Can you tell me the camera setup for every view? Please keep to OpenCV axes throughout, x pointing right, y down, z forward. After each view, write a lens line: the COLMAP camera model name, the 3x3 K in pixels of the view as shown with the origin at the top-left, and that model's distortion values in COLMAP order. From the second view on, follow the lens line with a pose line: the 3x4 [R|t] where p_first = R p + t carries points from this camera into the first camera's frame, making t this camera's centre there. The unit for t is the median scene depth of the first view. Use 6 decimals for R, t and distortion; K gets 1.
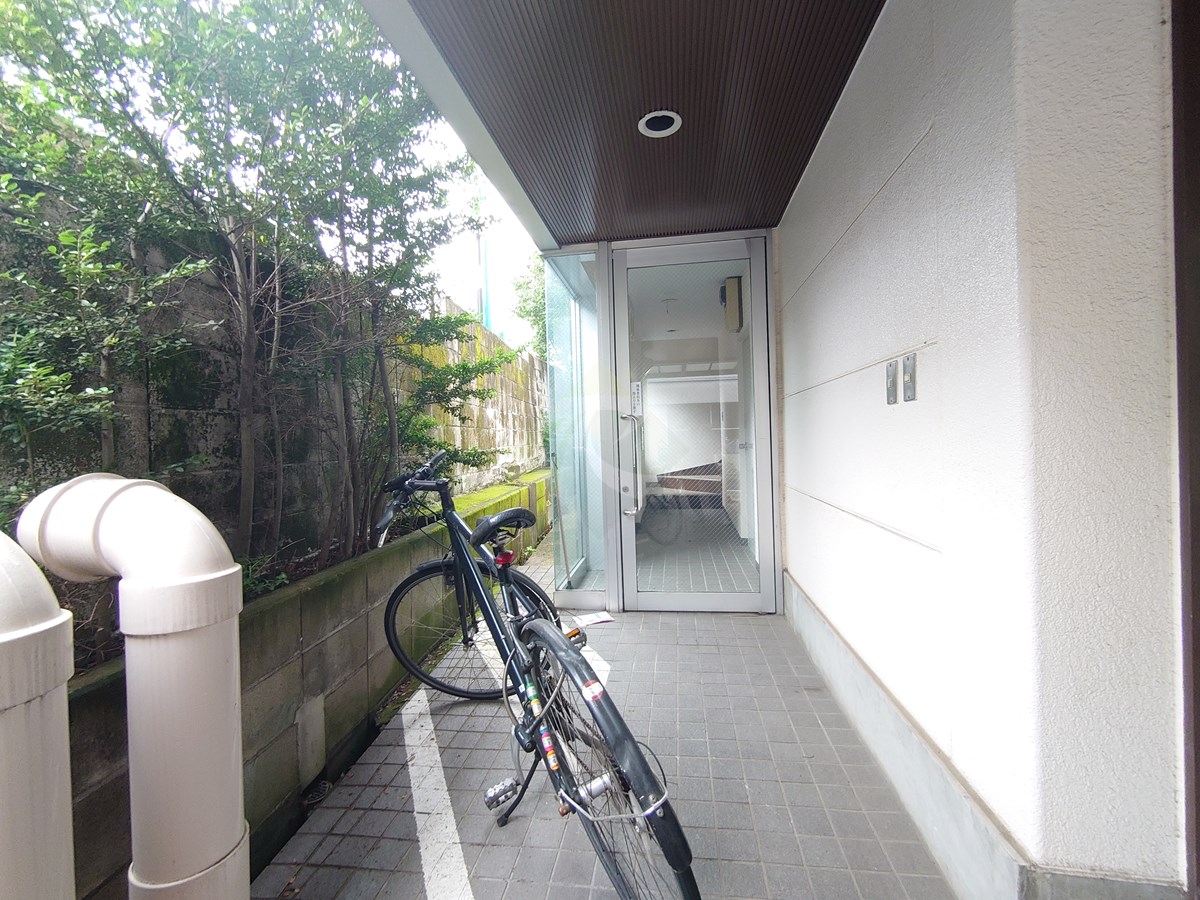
lens RADIAL K [[513.1, 0, 604.1], [0, 513.1, 443.5], [0, 0, 1]] dist [-0.003550, 0.000698]
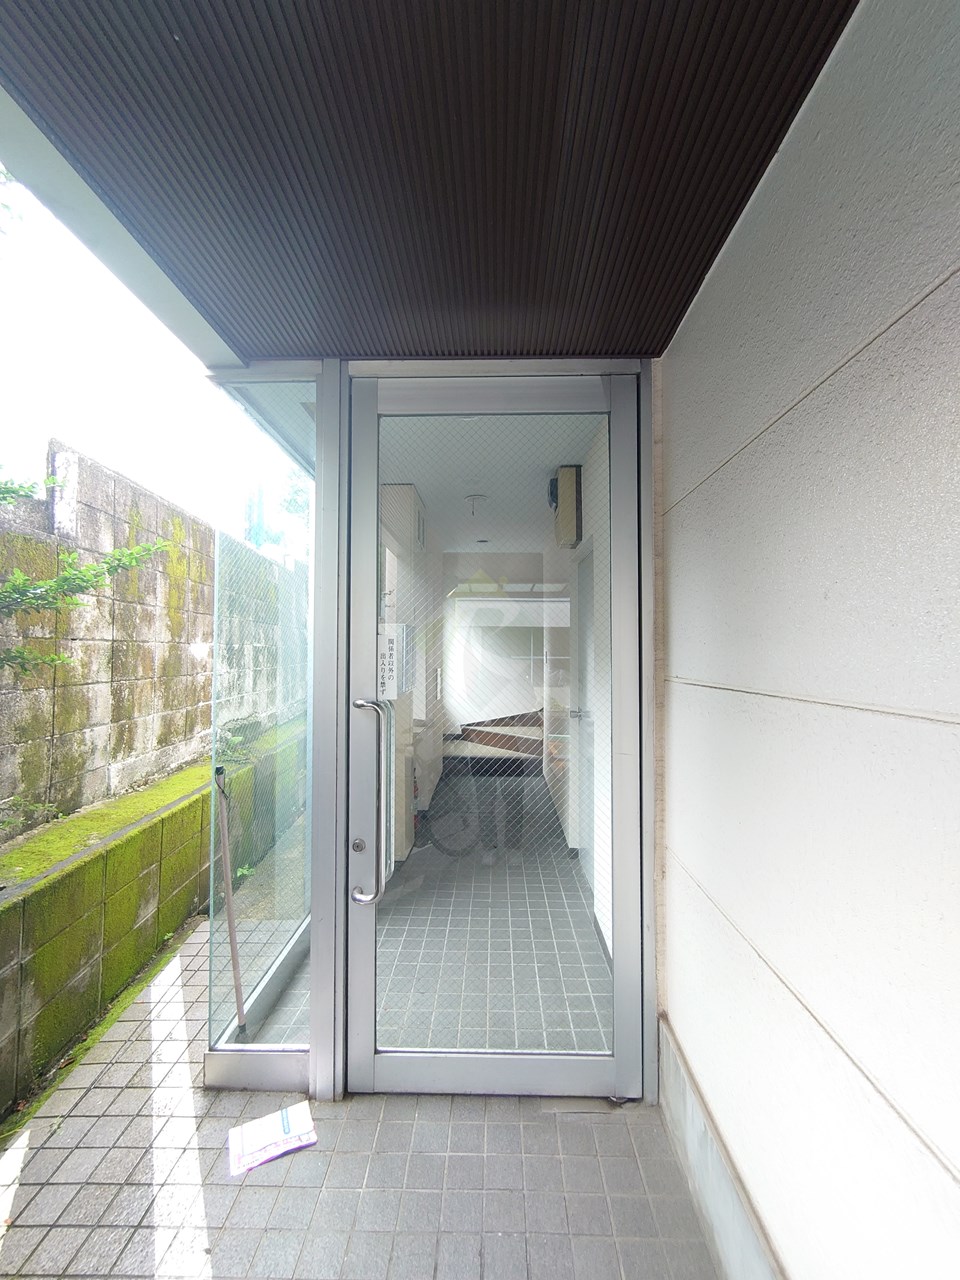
lens RADIAL K [[547.4, 0, 481.6], [0, 547.4, 642.2], [0, 0, 1]] dist [-0.003550, 0.000698]
pose [[0.992868, 0.035243, 0.113890, 0.073292], [-0.031624, 0.998941, -0.033424, -0.075789], [-0.114947, 0.029584, 0.992931, 0.349920]]
